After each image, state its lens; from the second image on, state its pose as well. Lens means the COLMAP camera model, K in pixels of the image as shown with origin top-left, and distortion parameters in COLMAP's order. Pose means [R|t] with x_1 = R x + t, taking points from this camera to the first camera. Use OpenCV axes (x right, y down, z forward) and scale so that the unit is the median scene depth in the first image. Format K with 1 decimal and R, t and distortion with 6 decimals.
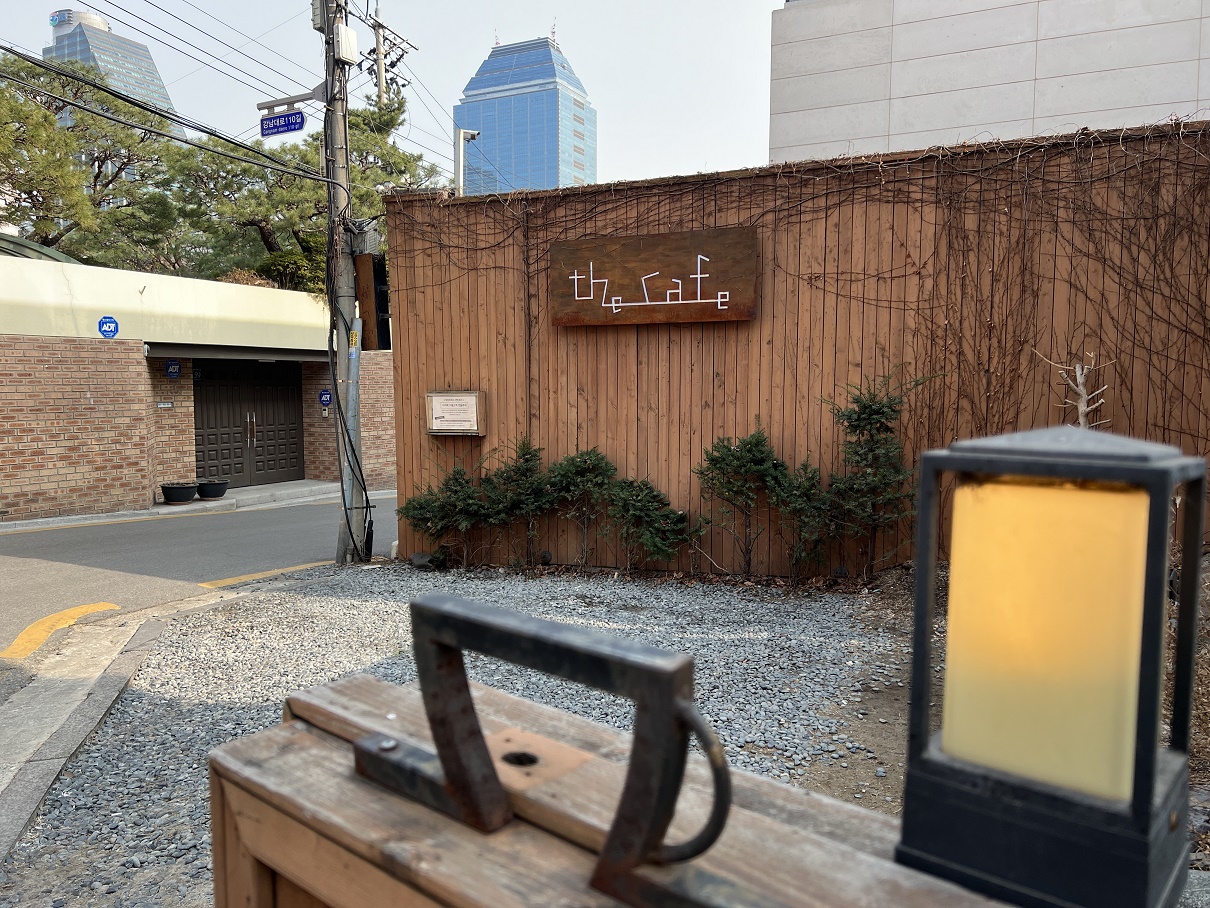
lens RADIAL K [[872.8, 0, 605.0], [0, 872.8, 454.0], [0, 0, 1]] dist [0.006242, -0.002164]
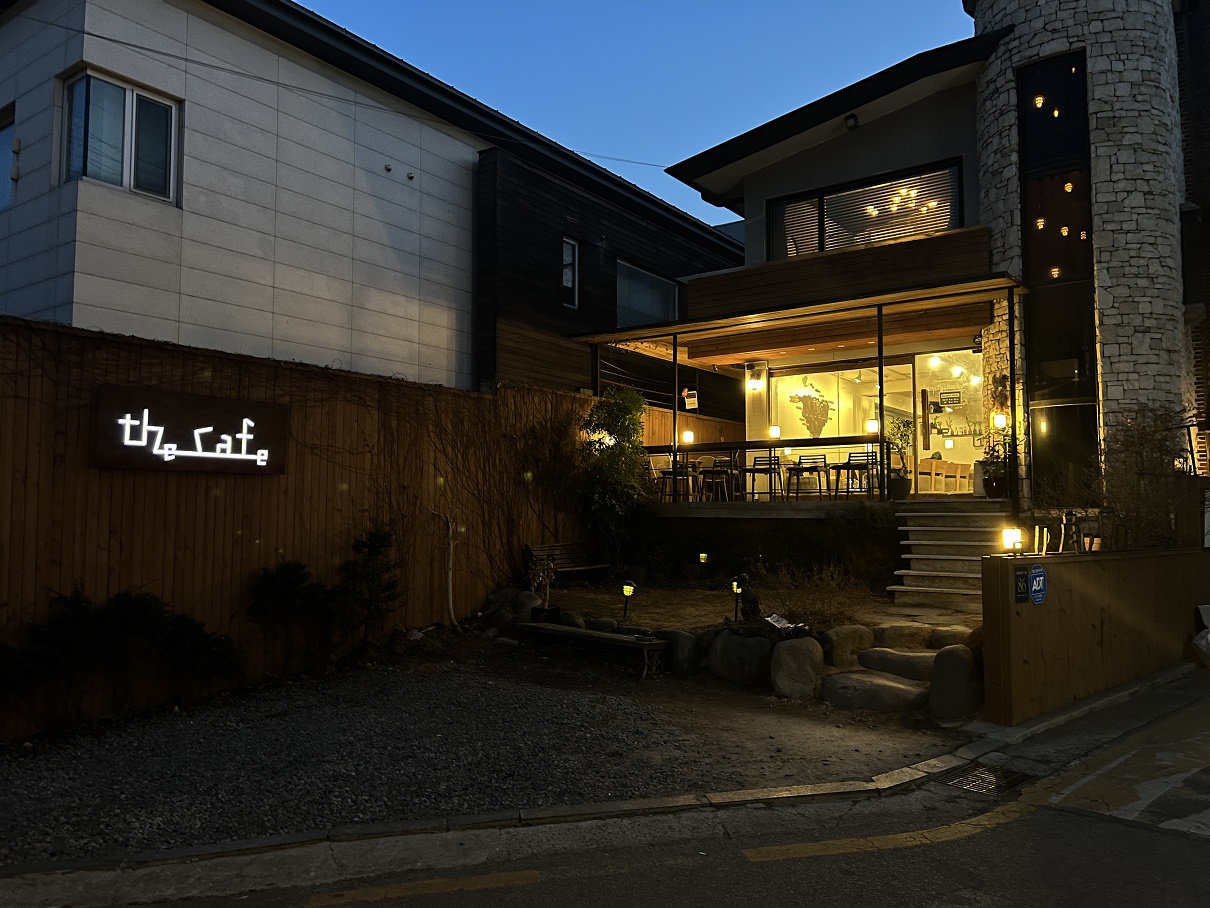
lens RADIAL K [[872.8, 0, 605.0], [0, 872.8, 454.0], [0, 0, 1]] dist [0.006242, -0.002164]
pose [[0.175456, 0.070571, 0.981955, -1.010746], [0.089530, 0.992151, -0.087301, -0.027316], [-0.980408, 0.103232, 0.167761, 0.304183]]
